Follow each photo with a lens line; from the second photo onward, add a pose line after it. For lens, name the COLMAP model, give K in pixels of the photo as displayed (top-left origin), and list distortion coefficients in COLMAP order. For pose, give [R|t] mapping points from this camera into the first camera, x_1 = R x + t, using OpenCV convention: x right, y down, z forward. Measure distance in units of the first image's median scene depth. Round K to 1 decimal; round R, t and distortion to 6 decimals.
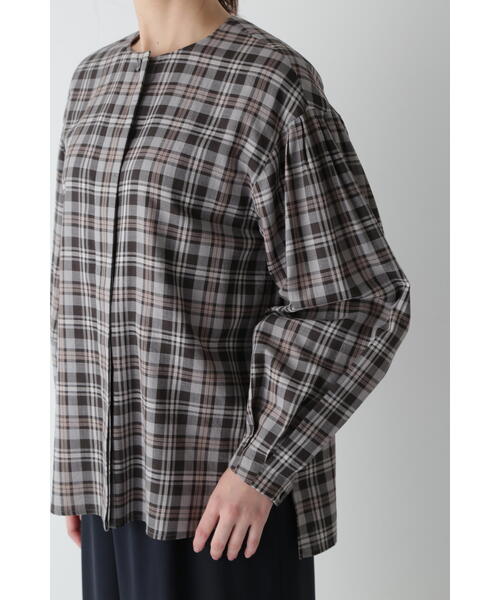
lens RADIAL K [[1154.8, 0, 296.1], [0, 1154.8, 300.4], [0, 0, 1]] dist [0.135438, -0.081834]
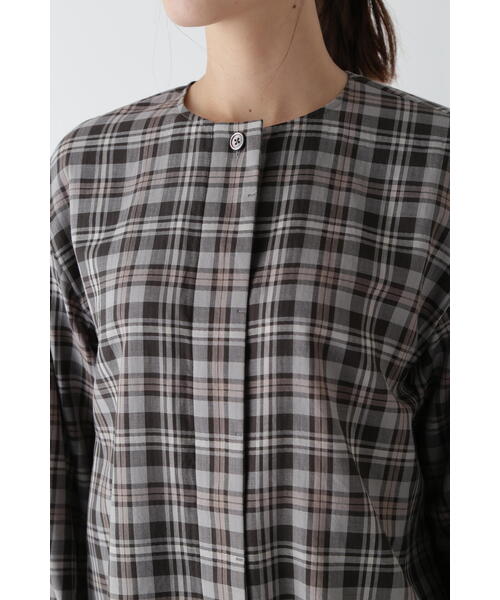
lens RADIAL K [[1154.8, 0, 296.1], [0, 1154.8, 300.4], [0, 0, 1]] dist [0.135438, -0.081834]
pose [[0.912001, -0.059794, 0.405806, -0.383186], [0.089264, 0.994539, -0.054069, -0.076681], [-0.400357, 0.085535, 0.912359, 0.409801]]
